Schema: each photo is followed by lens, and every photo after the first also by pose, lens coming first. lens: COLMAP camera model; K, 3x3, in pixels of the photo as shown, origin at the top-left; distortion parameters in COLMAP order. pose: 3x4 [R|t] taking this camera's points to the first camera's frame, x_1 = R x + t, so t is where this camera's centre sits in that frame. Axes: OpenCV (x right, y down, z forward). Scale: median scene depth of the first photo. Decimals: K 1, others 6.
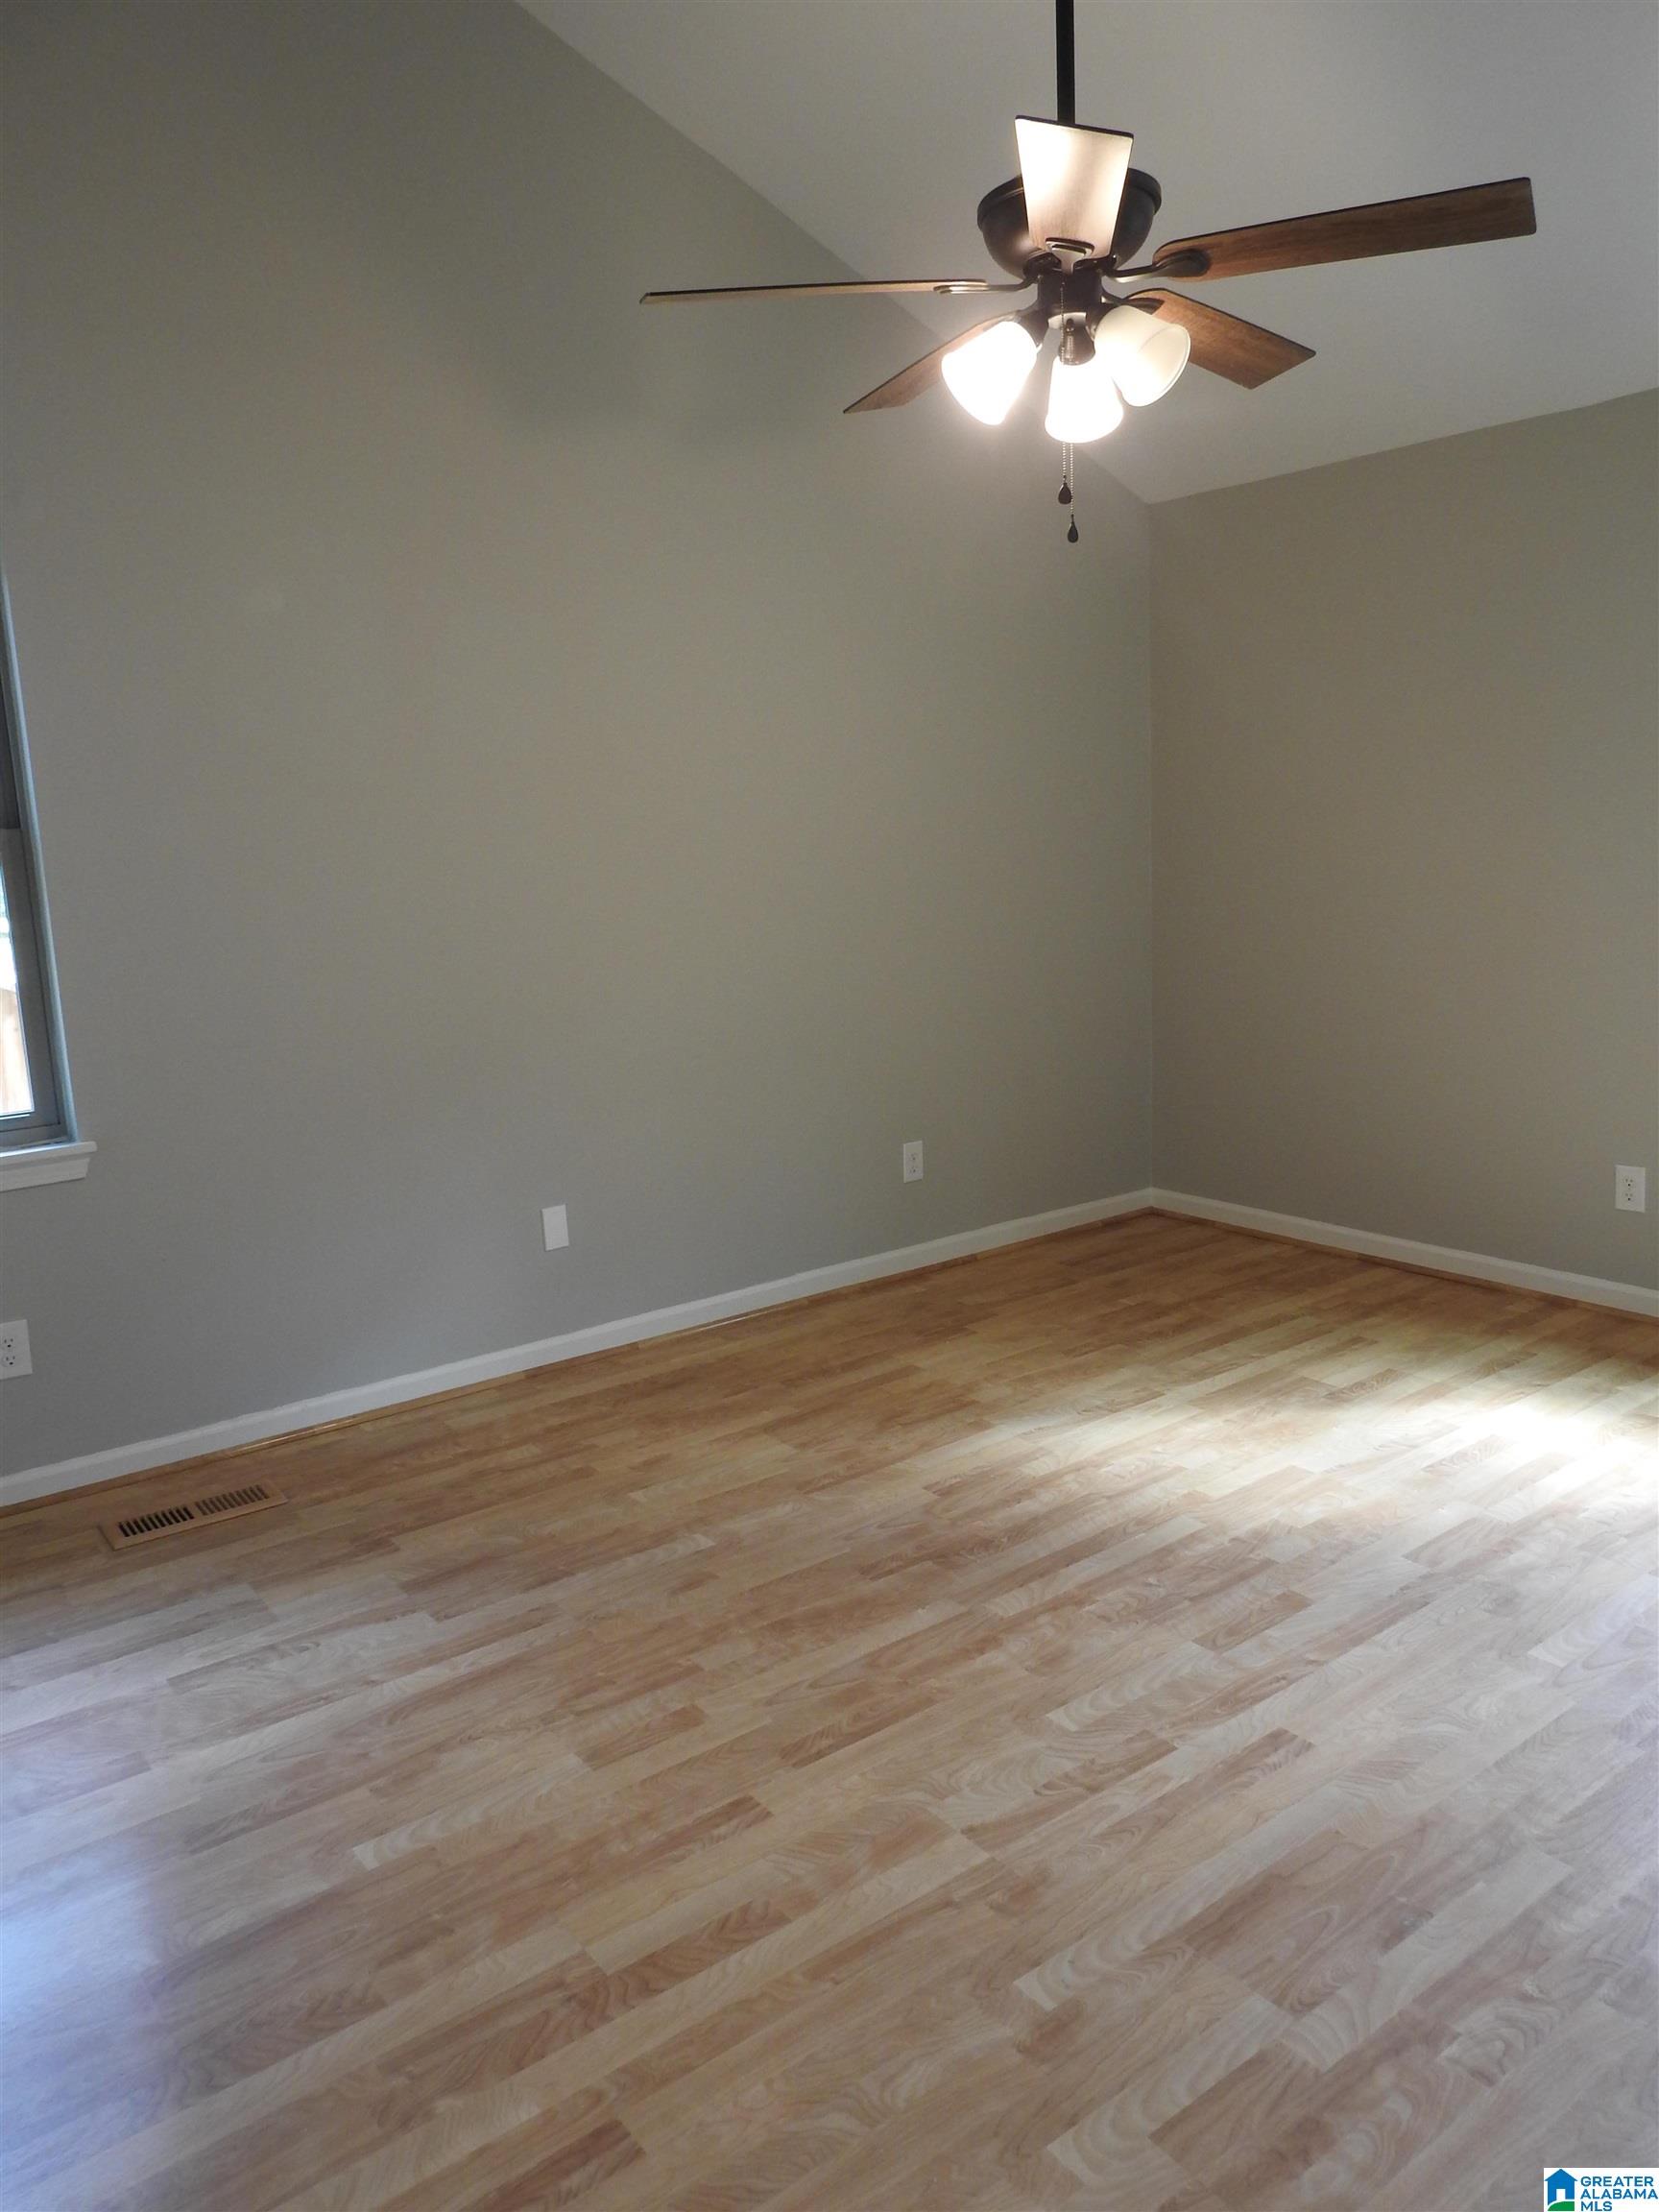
lens RADIAL K [[1589.9, 0, 846.3], [0, 1589.9, 1099.8], [0, 0, 1]] dist [-0.006056, 0.004220]
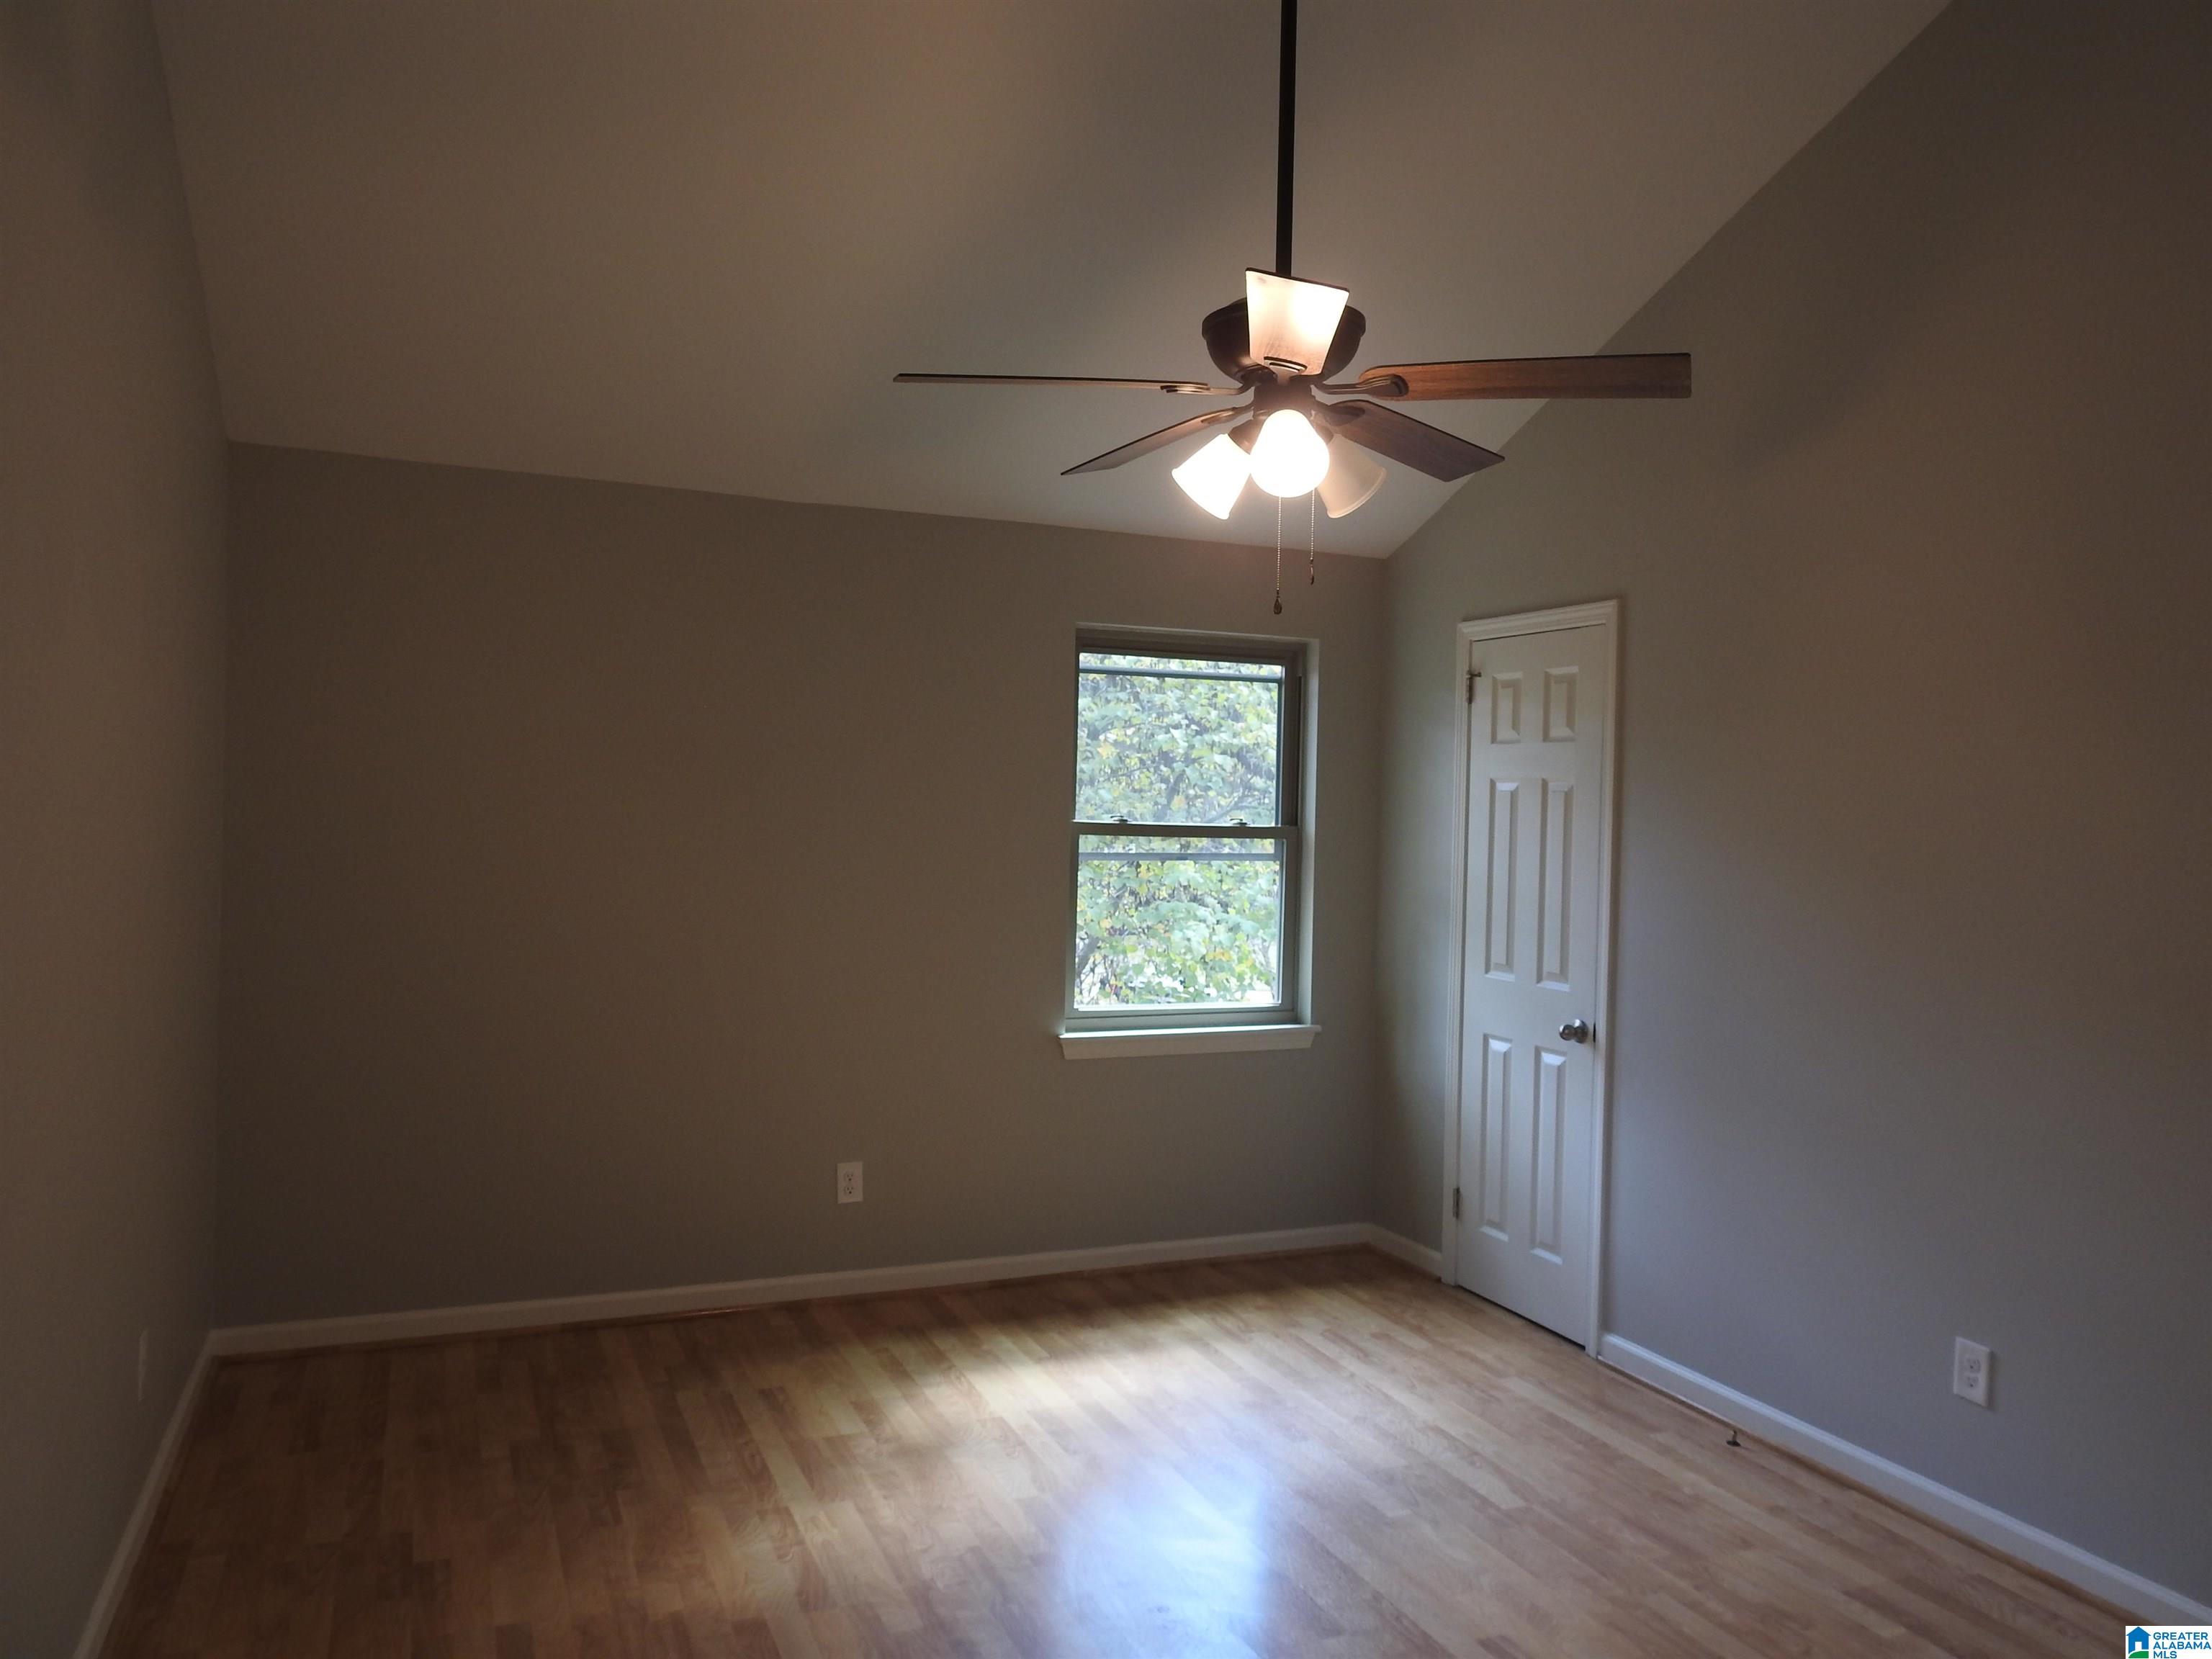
lens RADIAL K [[1589.9, 0, 1116.8], [0, 1589.9, 806.8], [0, 0, 1]] dist [-0.006056, 0.004220]
pose [[0.261150, 0.040799, 0.964436, -0.549973], [0.133617, 0.987961, -0.077975, -0.093618], [-0.956006, 0.149228, 0.252555, 0.487816]]
